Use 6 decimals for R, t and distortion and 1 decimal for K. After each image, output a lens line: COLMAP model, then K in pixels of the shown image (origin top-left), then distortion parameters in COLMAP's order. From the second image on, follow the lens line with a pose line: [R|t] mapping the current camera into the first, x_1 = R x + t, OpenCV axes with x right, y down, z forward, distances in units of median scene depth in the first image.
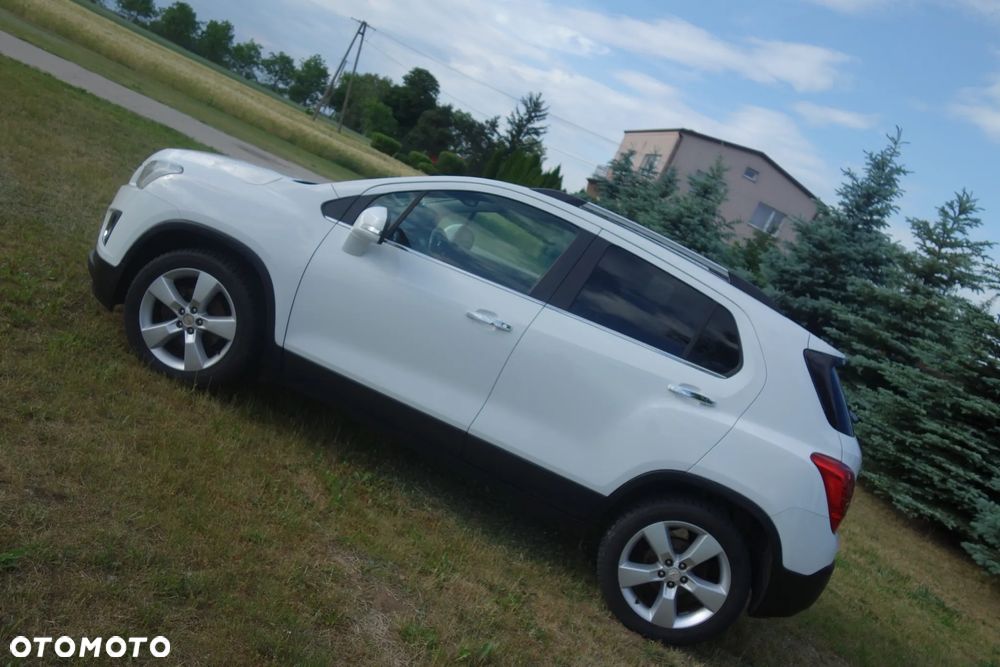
lens RADIAL K [[799.7, 0, 502.5], [0, 799.7, 332.9], [0, 0, 1]] dist [0.046297, 0.004191]
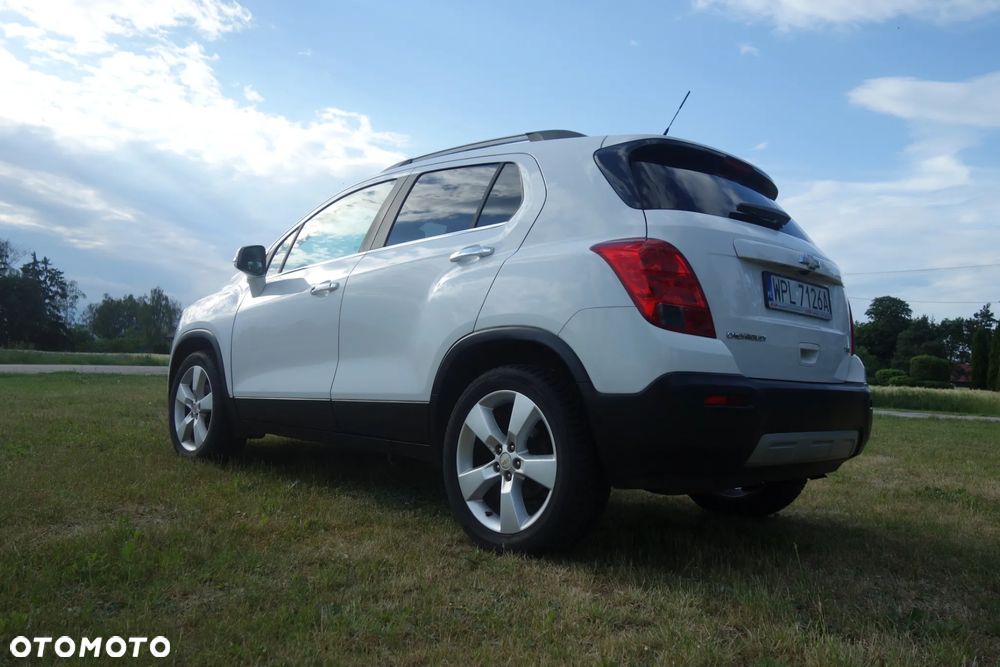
lens RADIAL K [[799.7, 0, 502.5], [0, 799.7, 332.9], [0, 0, 1]] dist [0.046297, 0.004191]
pose [[0.757556, -0.413393, -0.505189, 0.271194], [0.201590, 0.884244, -0.421277, 0.214424], [0.620863, 0.217300, 0.753200, 0.161609]]
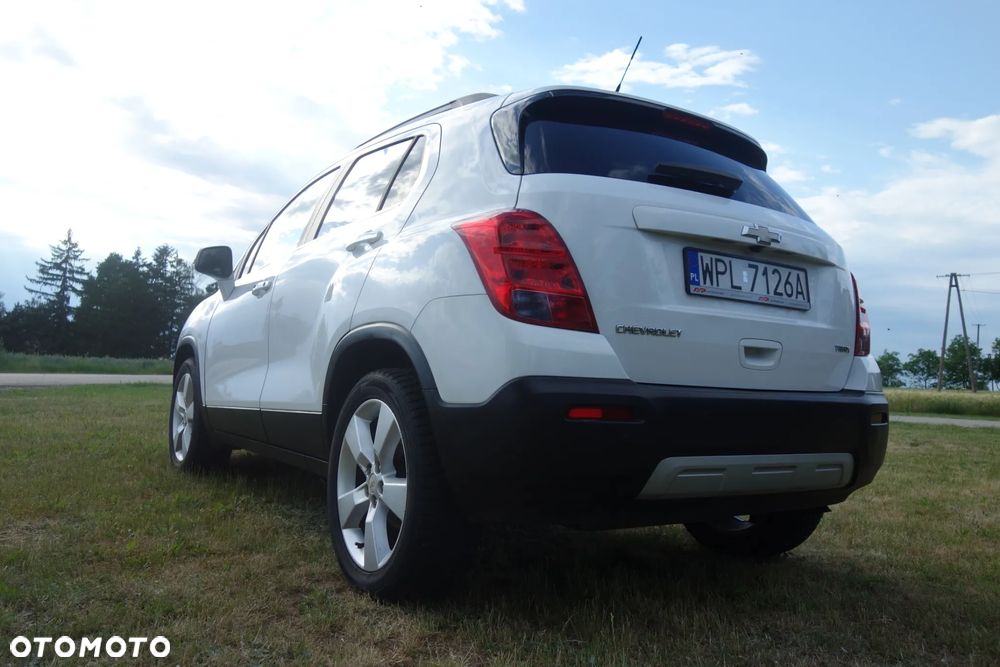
lens RADIAL K [[795.1, 0, 496.9], [0, 795.1, 338.1], [0, 0, 1]] dist [0.034806, -0.001045]
pose [[0.637562, -0.424644, -0.642800, 0.308605], [0.123585, 0.879942, -0.458726, 0.209987], [0.760422, 0.213026, 0.613497, 0.272341]]
